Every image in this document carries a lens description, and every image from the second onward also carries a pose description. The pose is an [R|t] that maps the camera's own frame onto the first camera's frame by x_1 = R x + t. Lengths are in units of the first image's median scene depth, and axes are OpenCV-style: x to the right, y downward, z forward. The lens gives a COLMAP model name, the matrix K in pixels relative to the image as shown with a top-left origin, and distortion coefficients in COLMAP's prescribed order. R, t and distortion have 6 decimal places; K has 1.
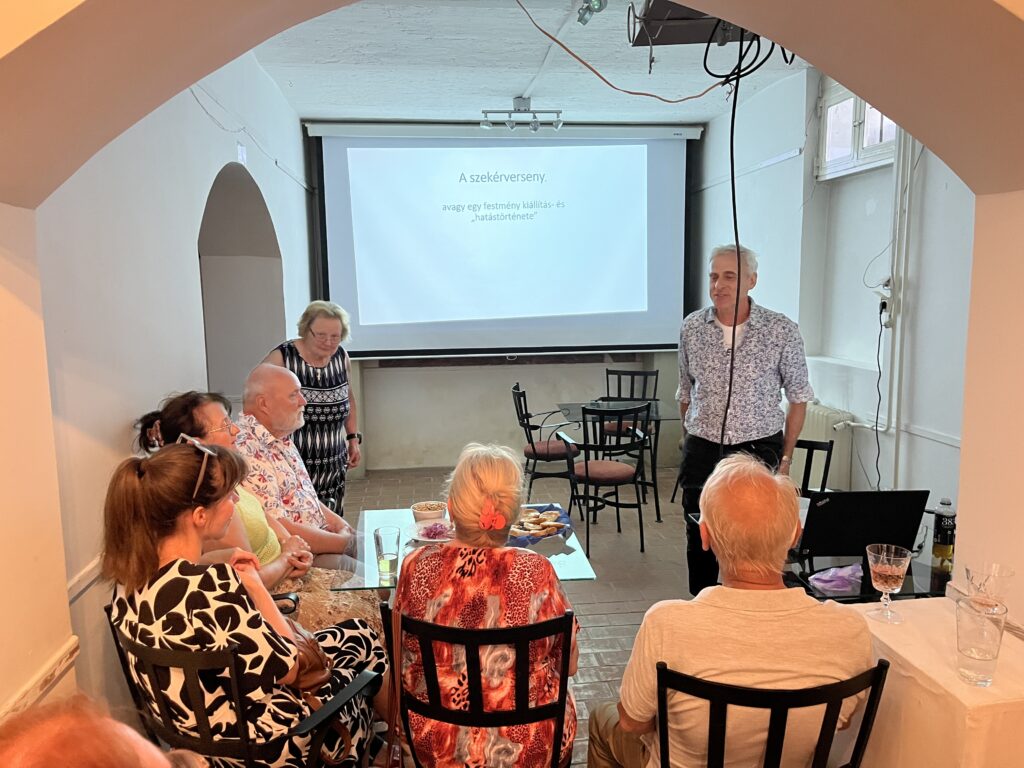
lens RADIAL K [[762.9, 0, 503.8], [0, 762.9, 400.1], [0, 0, 1]] dist [0.120881, -0.183264]
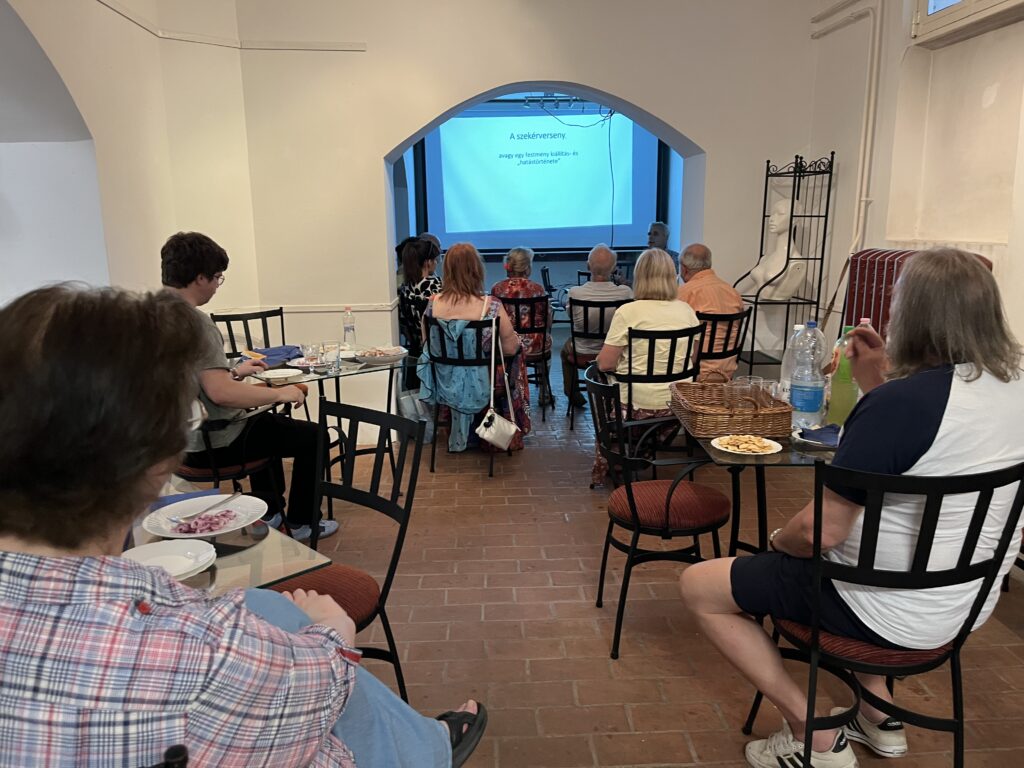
lens RADIAL K [[762.9, 0, 503.8], [0, 762.9, 400.1], [0, 0, 1]] dist [0.120881, -0.183264]
pose [[0.998301, 0.011204, -0.057176, 0.025518], [-0.007147, 0.997474, 0.070677, 0.136997], [0.057823, -0.070148, 0.995859, -0.609582]]
